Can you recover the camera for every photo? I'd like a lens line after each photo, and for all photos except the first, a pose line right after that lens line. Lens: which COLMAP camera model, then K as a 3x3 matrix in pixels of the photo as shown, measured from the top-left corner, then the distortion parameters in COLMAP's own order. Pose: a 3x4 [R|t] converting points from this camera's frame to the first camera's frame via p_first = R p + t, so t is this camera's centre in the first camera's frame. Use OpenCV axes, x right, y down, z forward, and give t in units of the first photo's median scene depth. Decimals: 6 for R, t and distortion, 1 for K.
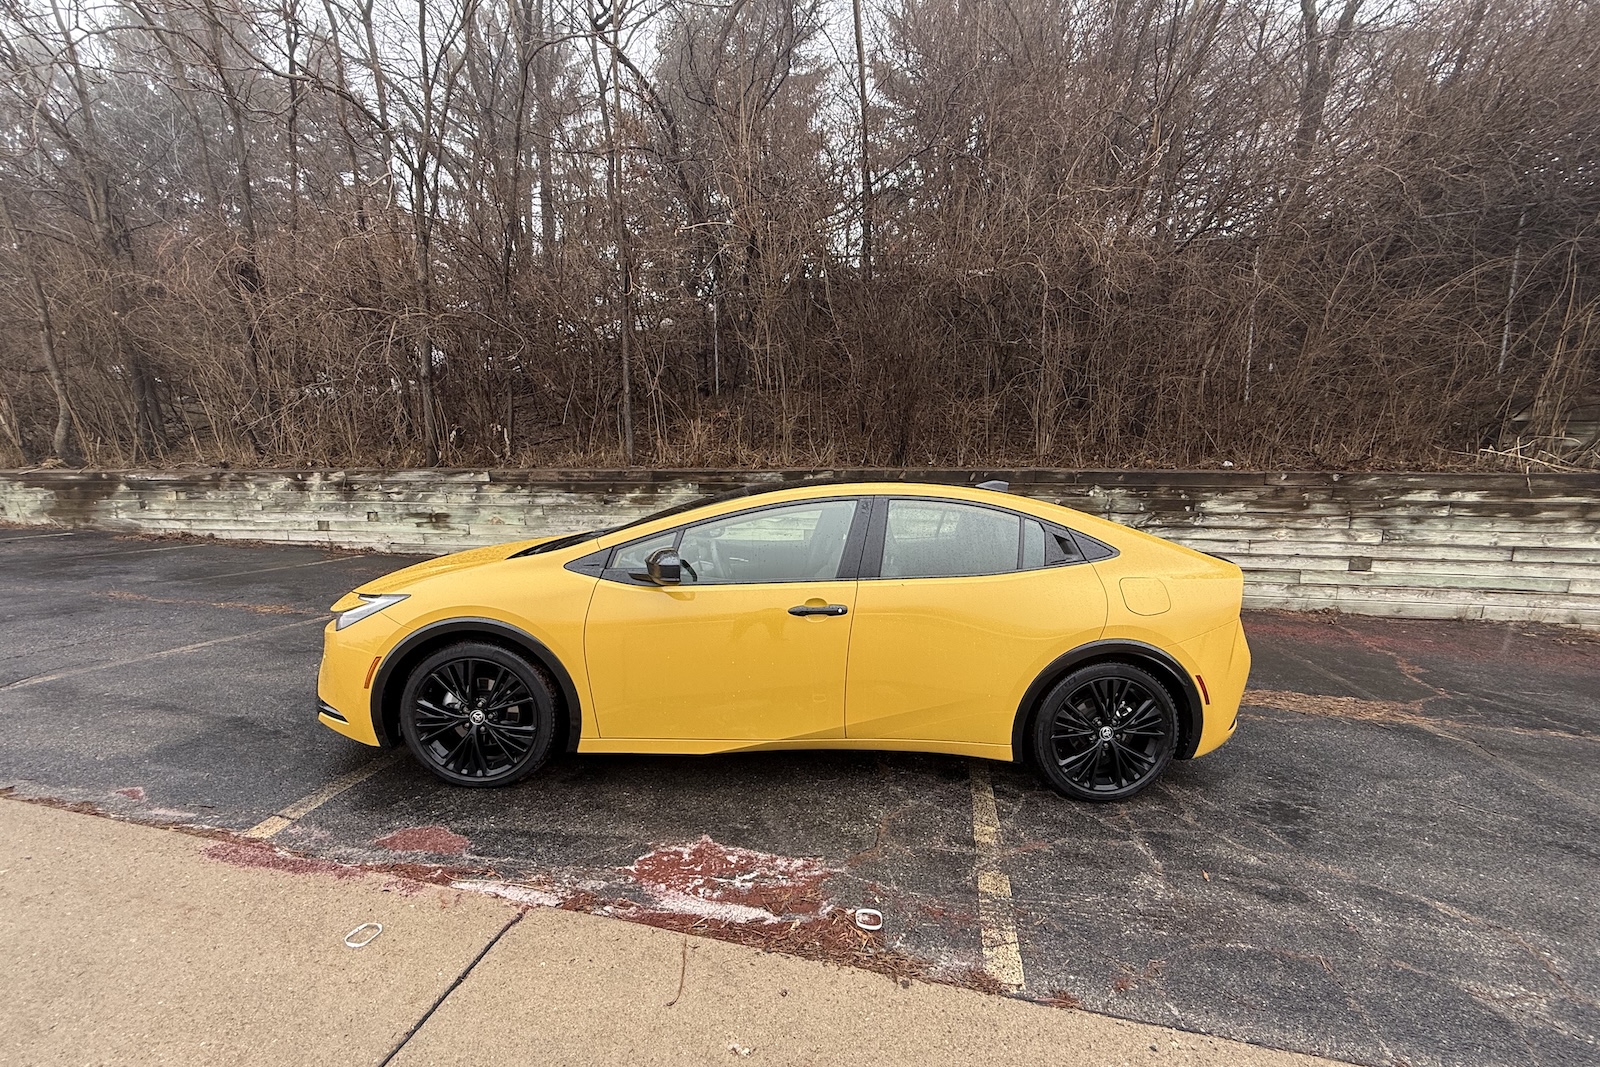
lens RADIAL K [[639.6, 0, 795.4], [0, 639.6, 532.5], [0, 0, 1]] dist [-0.000948, -0.000566]
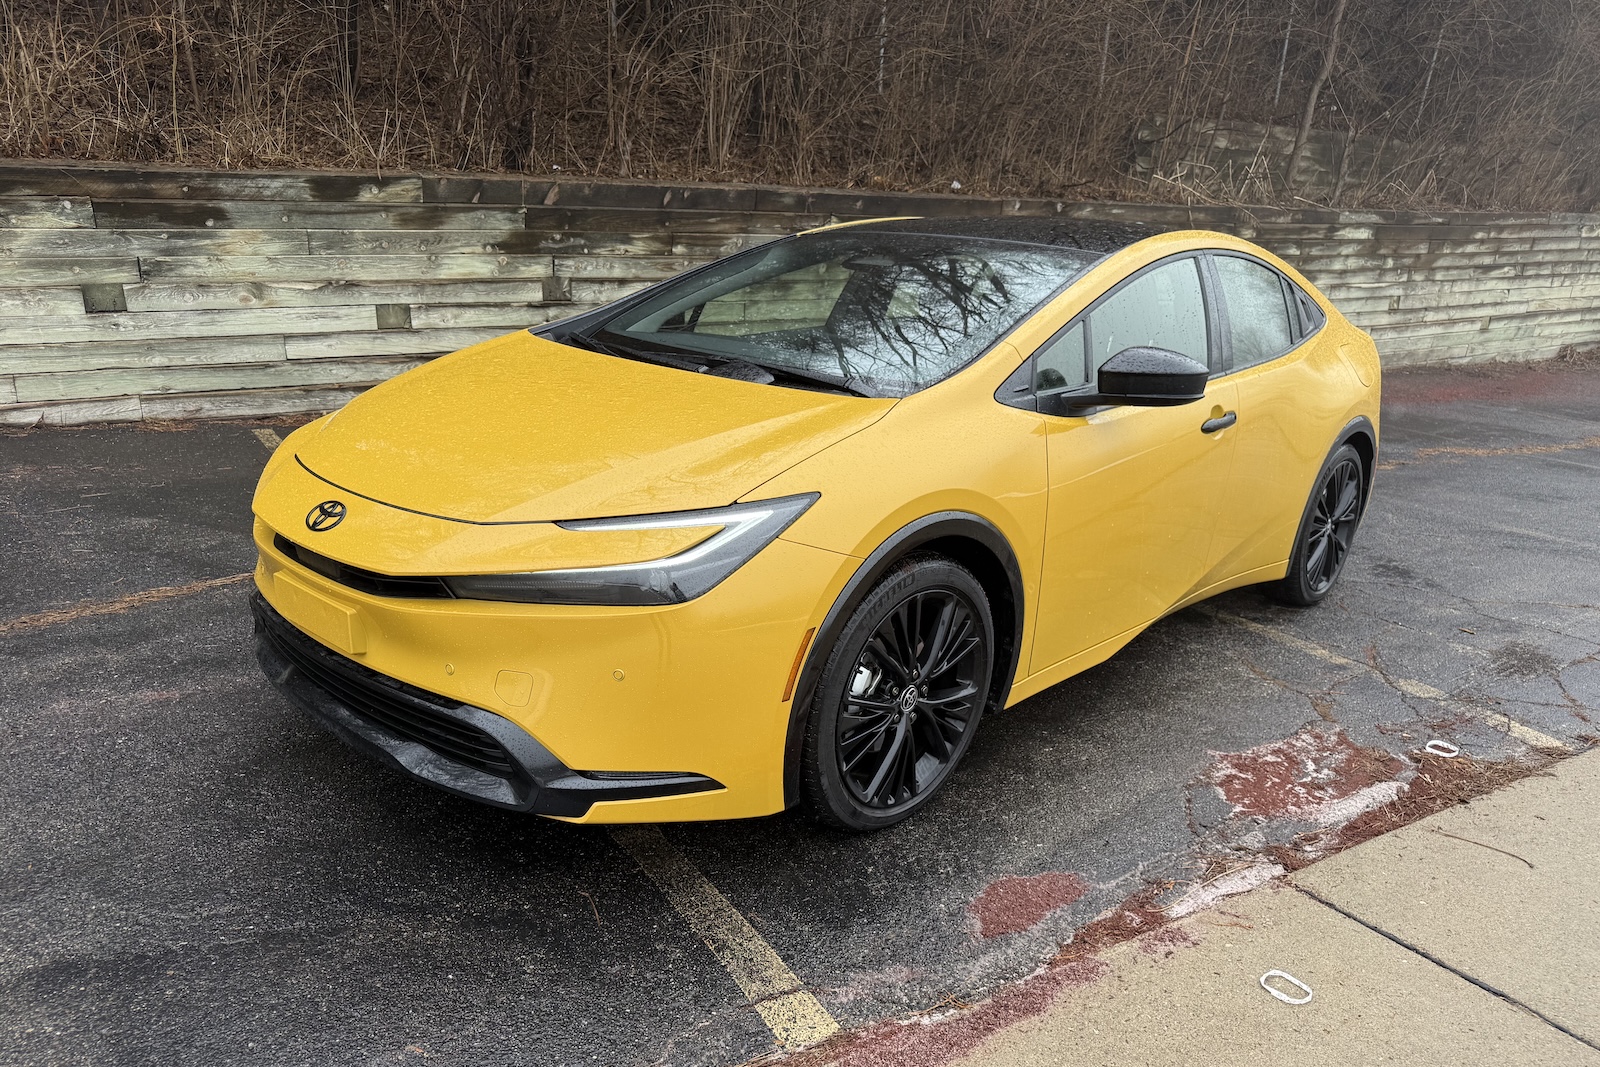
lens RADIAL K [[1150.0, 0, 792.4], [0, 1150.0, 586.7], [0, 0, 1]] dist [0.018811, -0.025152]
pose [[0.708442, -0.210684, 0.673589, -0.489378], [0.035585, 0.963853, 0.264046, -0.023040], [-0.704871, -0.163092, 0.690332, 0.175152]]
